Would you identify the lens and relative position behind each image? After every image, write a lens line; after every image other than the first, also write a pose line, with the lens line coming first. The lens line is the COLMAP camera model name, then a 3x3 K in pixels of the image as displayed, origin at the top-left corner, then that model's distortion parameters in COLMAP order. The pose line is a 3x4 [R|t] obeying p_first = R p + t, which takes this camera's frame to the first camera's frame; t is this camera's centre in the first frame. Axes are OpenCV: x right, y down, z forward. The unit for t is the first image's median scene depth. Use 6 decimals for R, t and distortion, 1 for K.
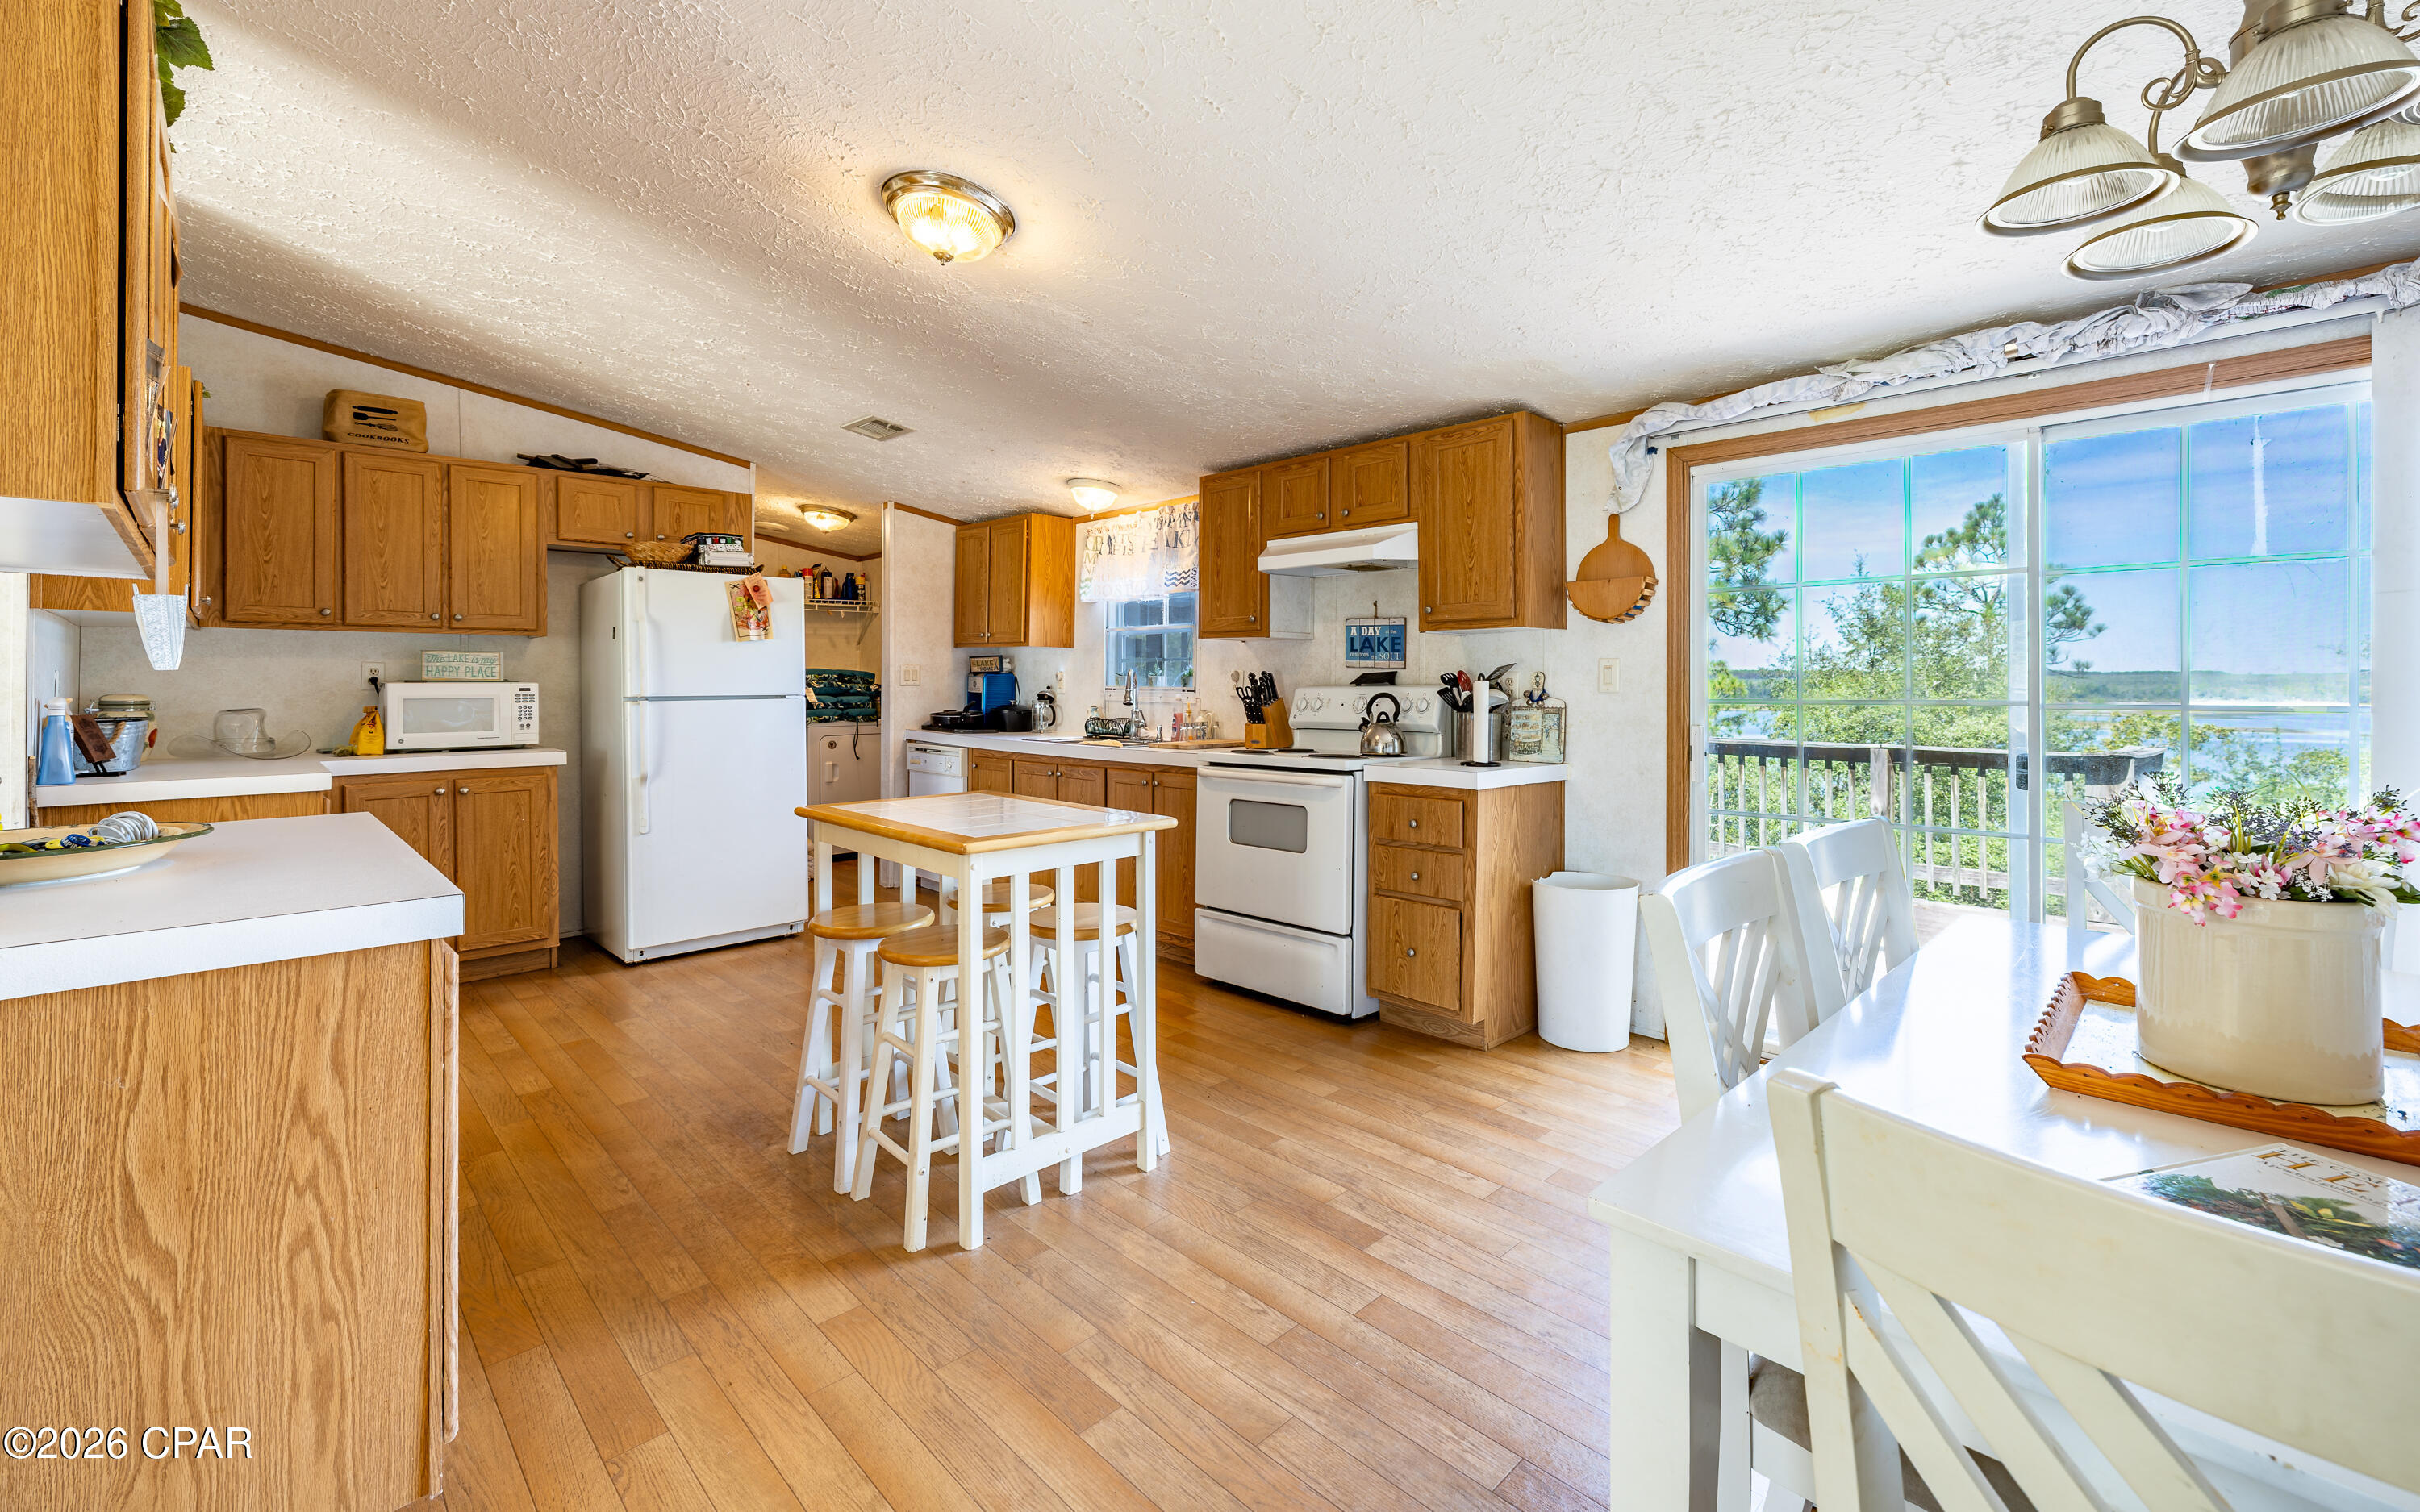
lens RADIAL K [[1003.3, 0, 1214.2], [0, 1003.3, 690.5], [0, 0, 1]] dist [-0.003931, 0.000651]
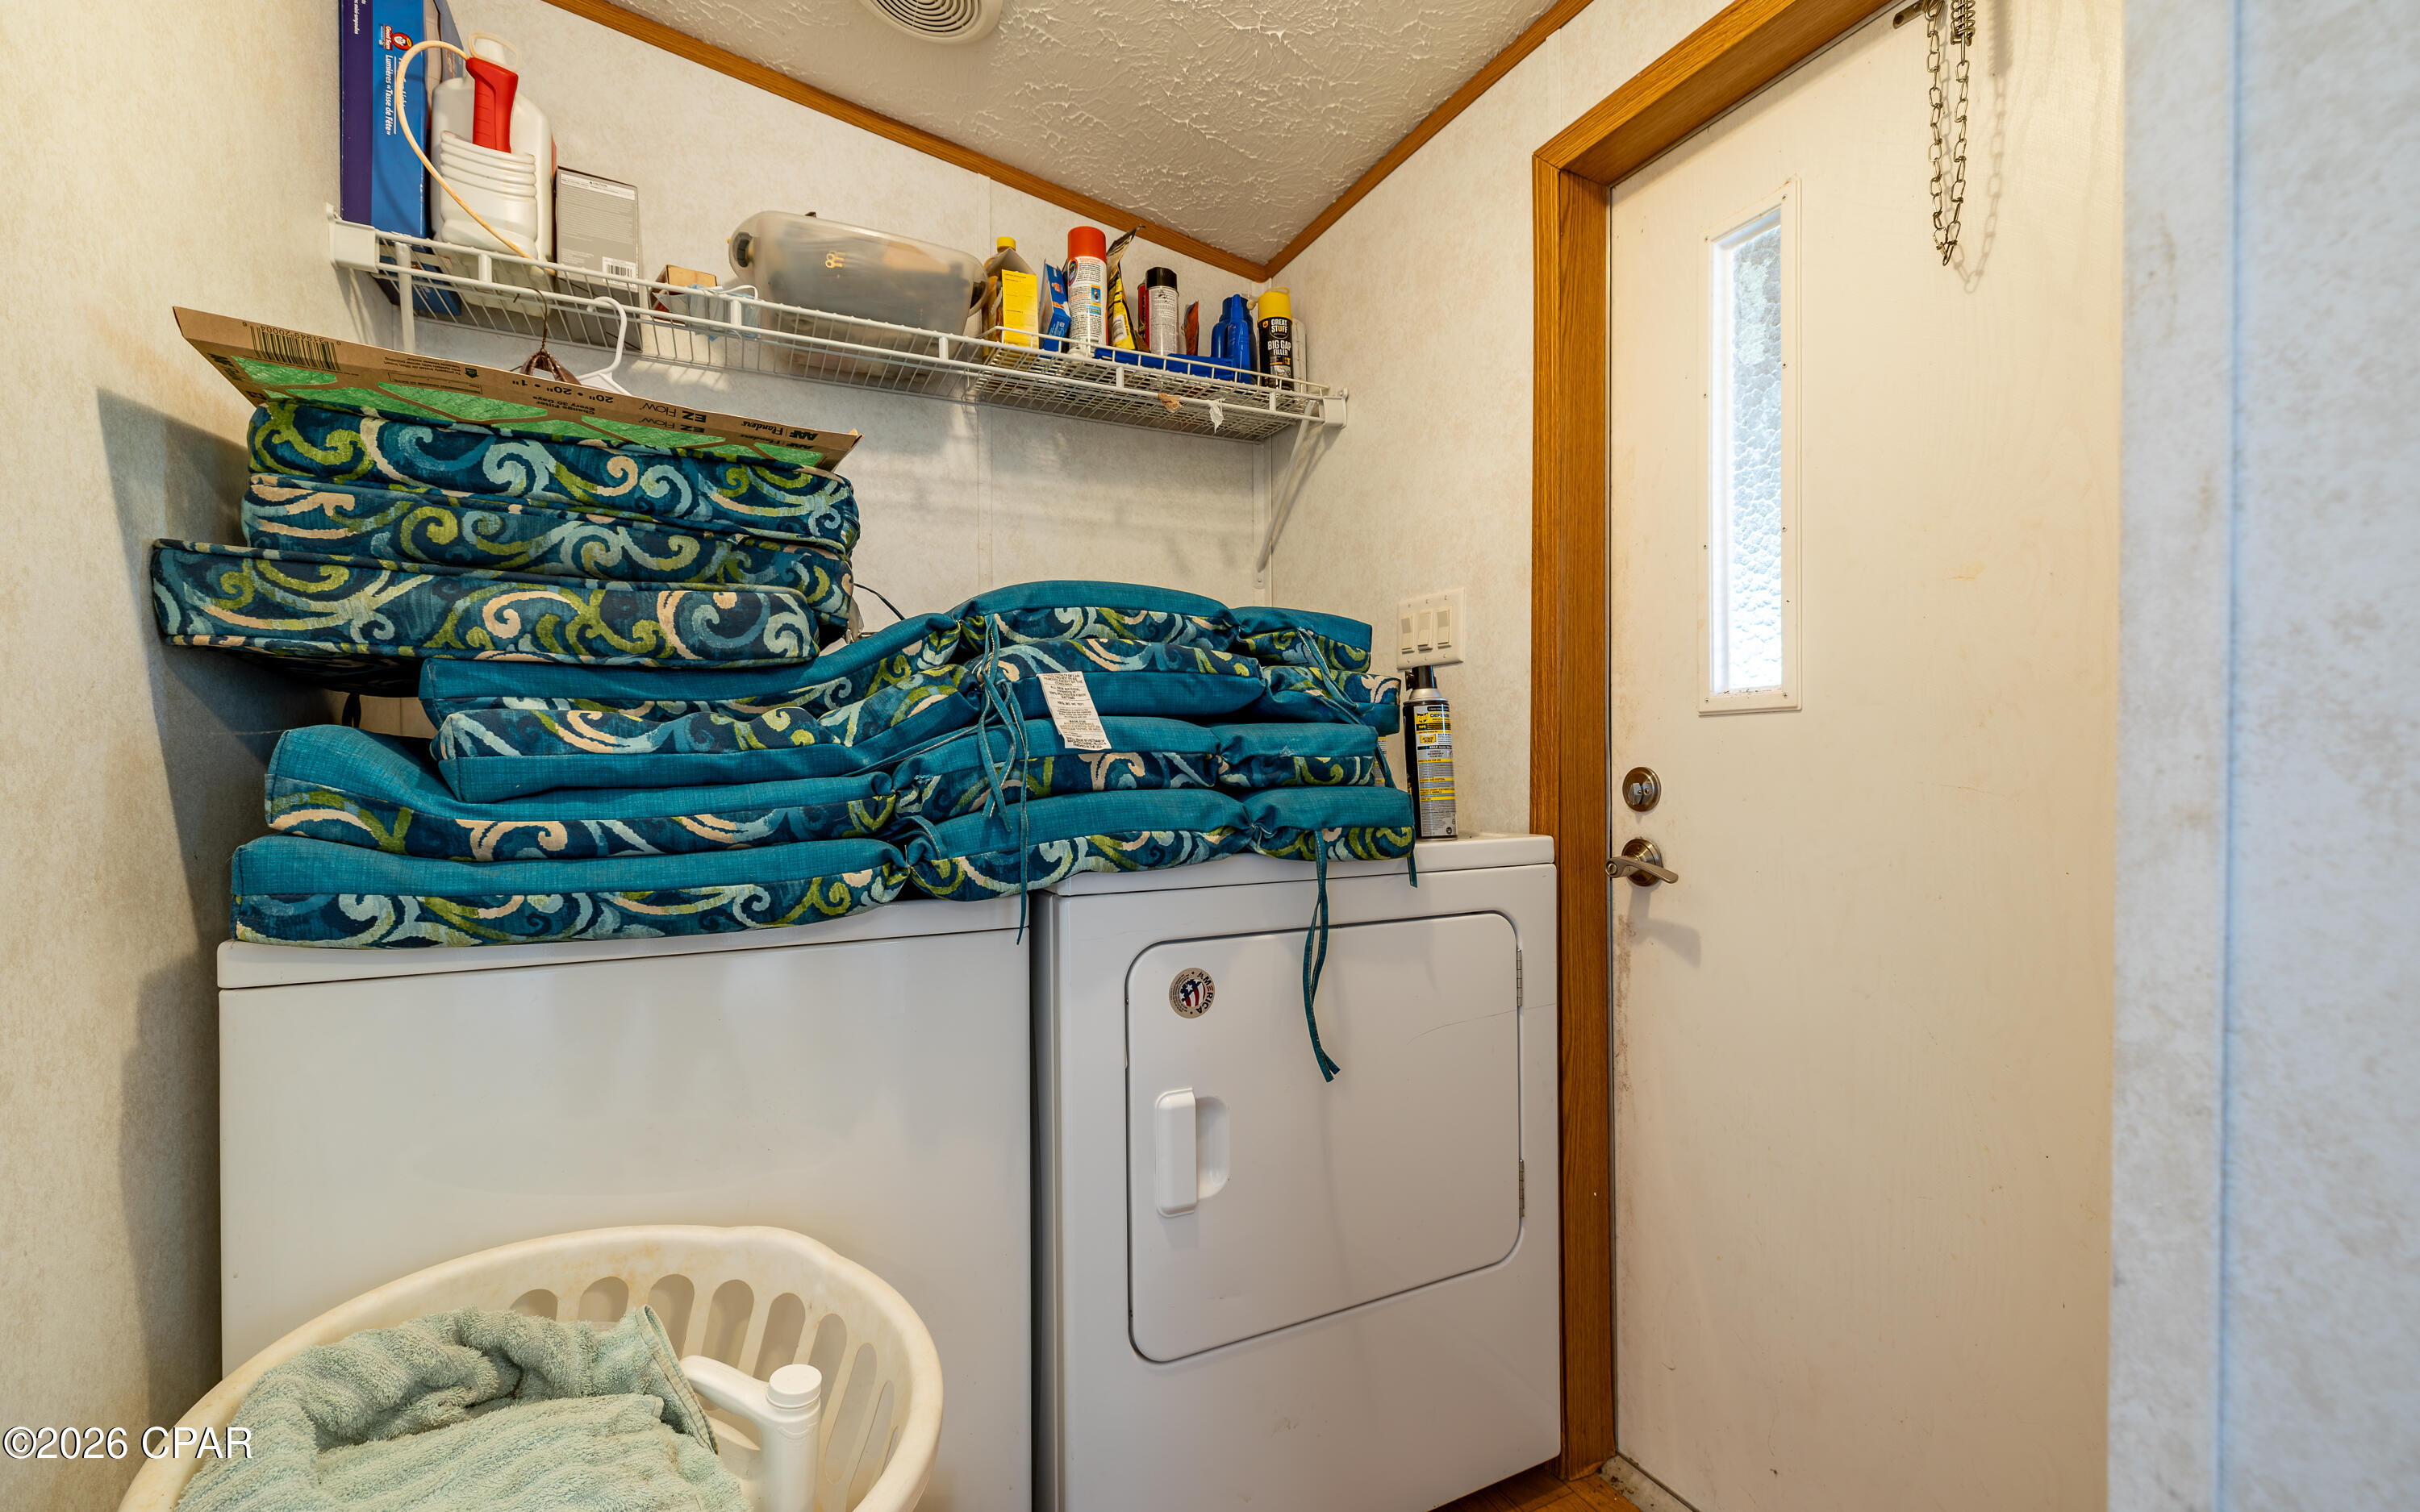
lens RADIAL K [[1003.3, 0, 1220.3], [0, 1003.3, 772.3], [0, 0, 1]] dist [-0.003931, 0.000651]
pose [[0.954430, -0.005098, -0.298392, -0.478952], [0.004403, 0.999986, -0.003002, 0.023430], [0.298403, 0.001551, 0.954439, 1.233220]]
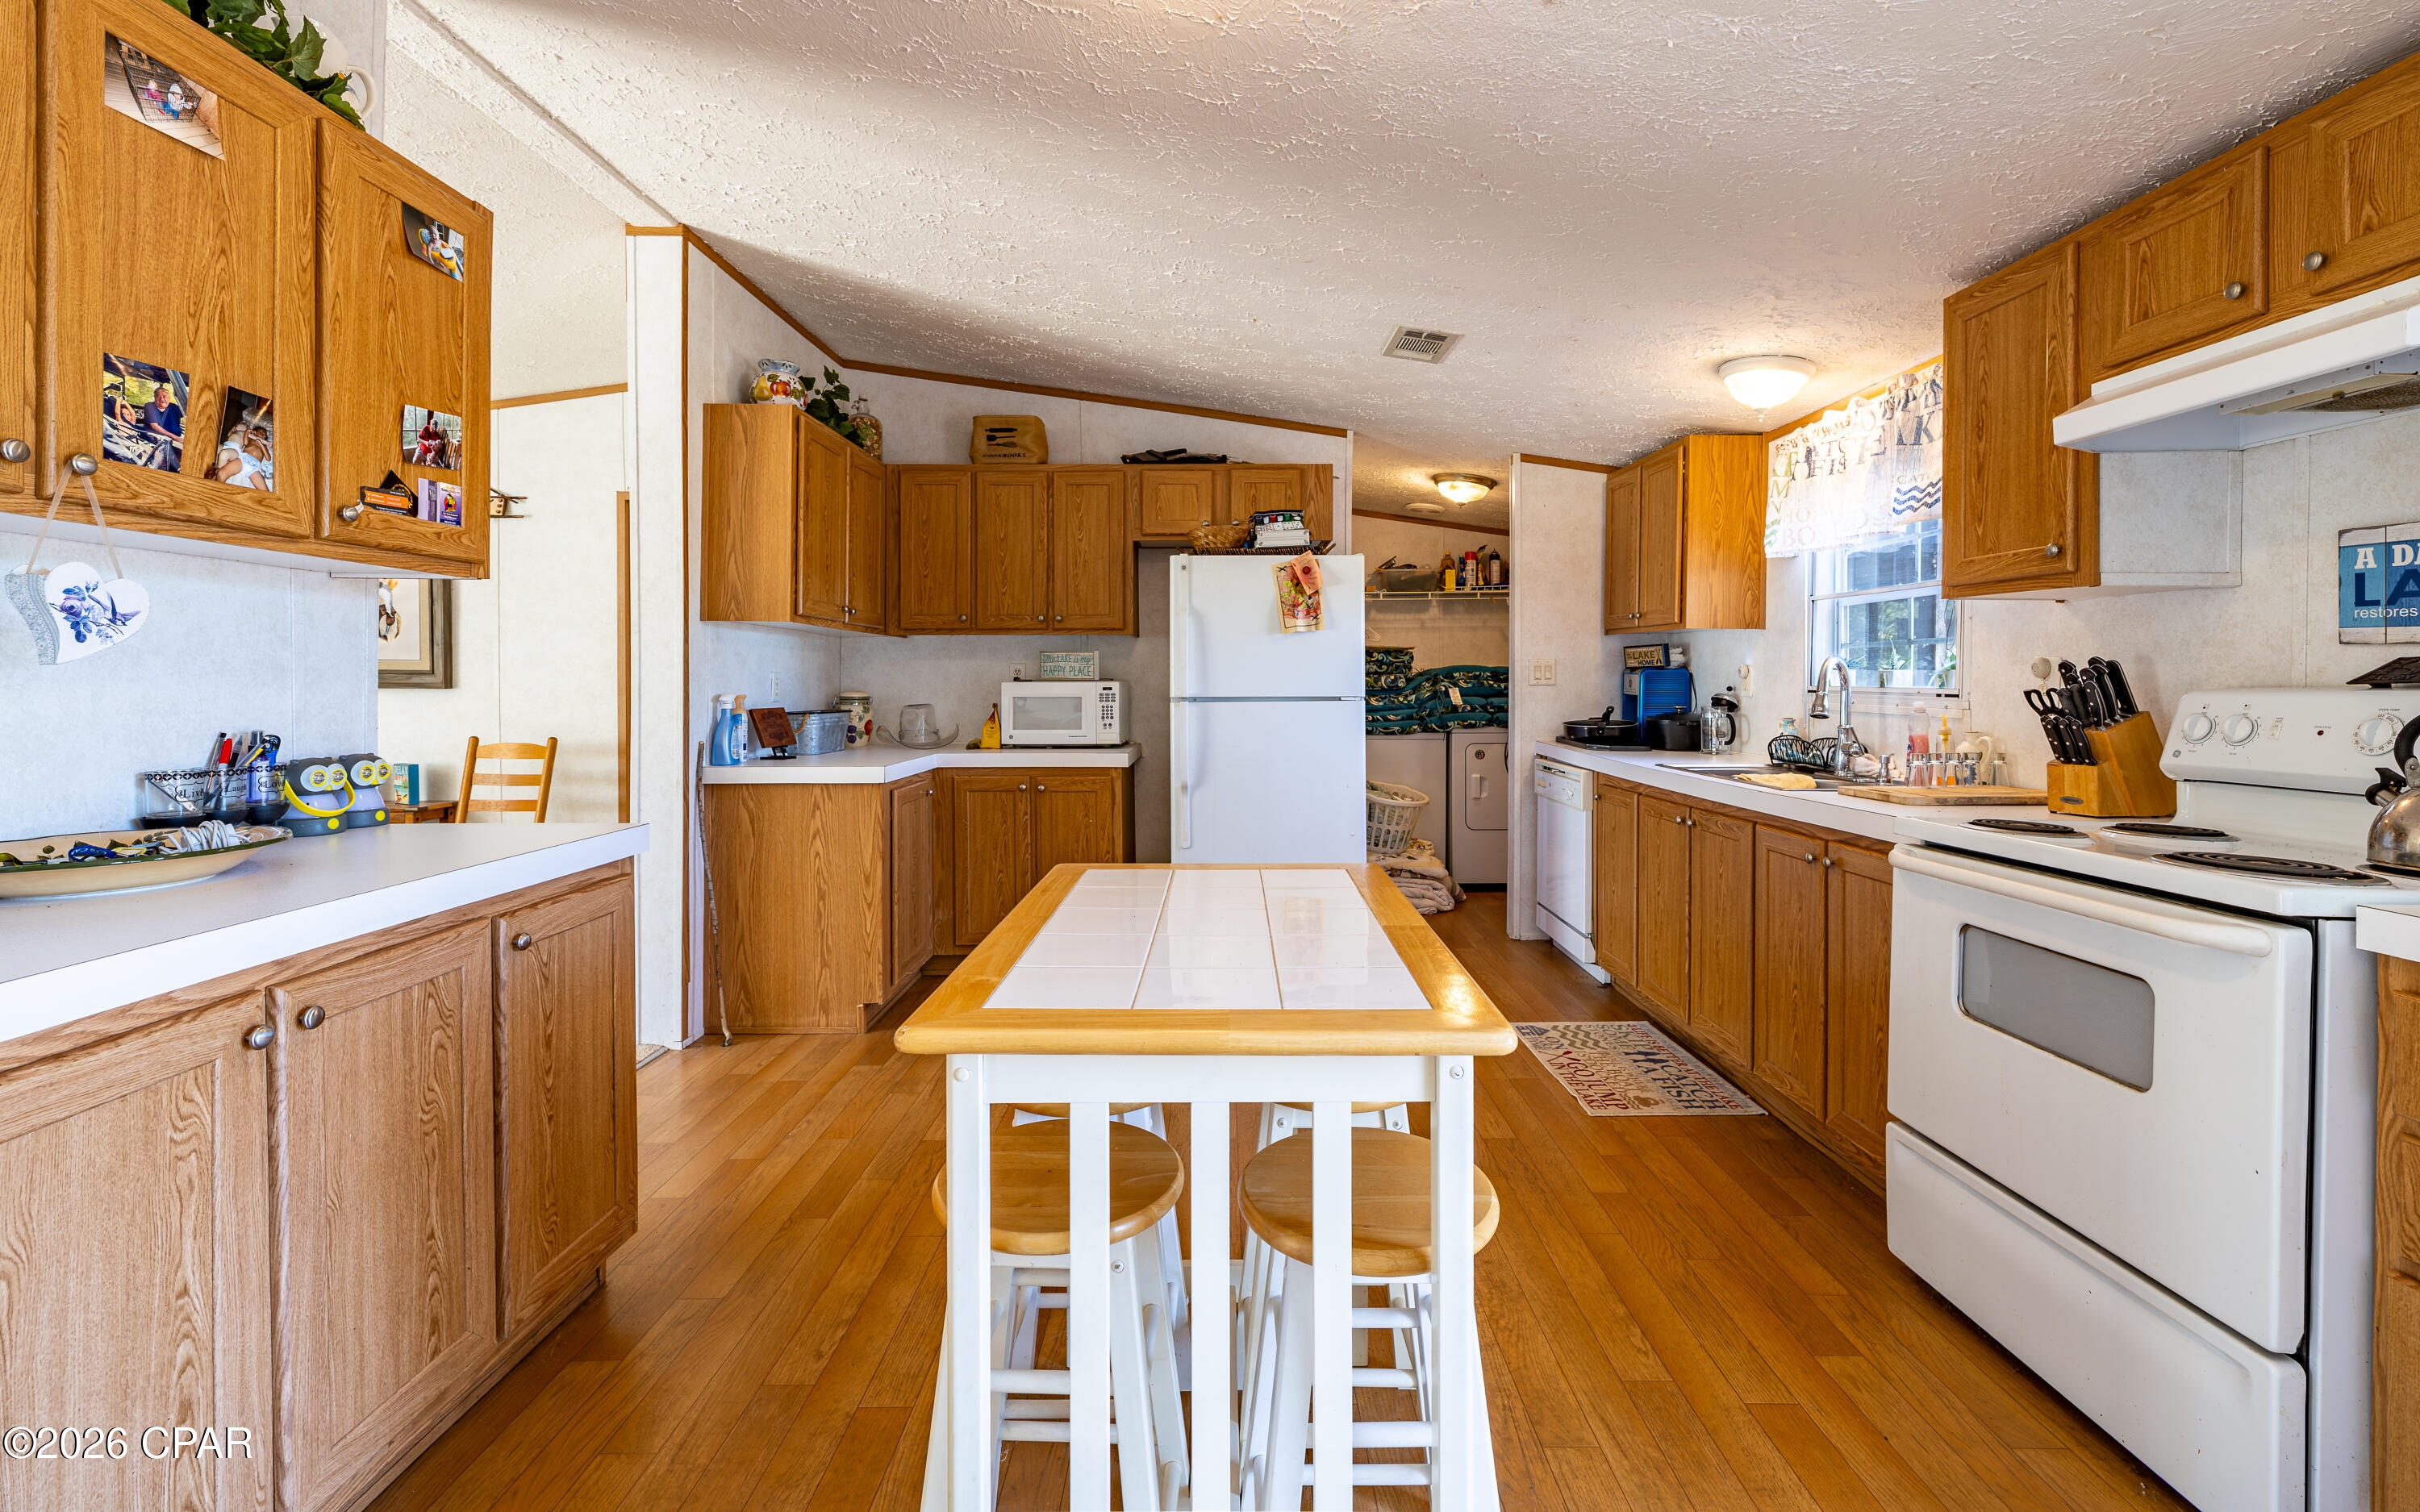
lens RADIAL K [[1003.3, 0, 1224.7], [0, 1003.3, 683.6], [0, 0, 1]] dist [-0.003931, 0.000651]
pose [[0.721052, 0.000595, -0.692880, 0.079318], [-0.005032, 0.999978, -0.004377, -0.002057], [0.692862, 0.006642, 0.721039, 0.346248]]
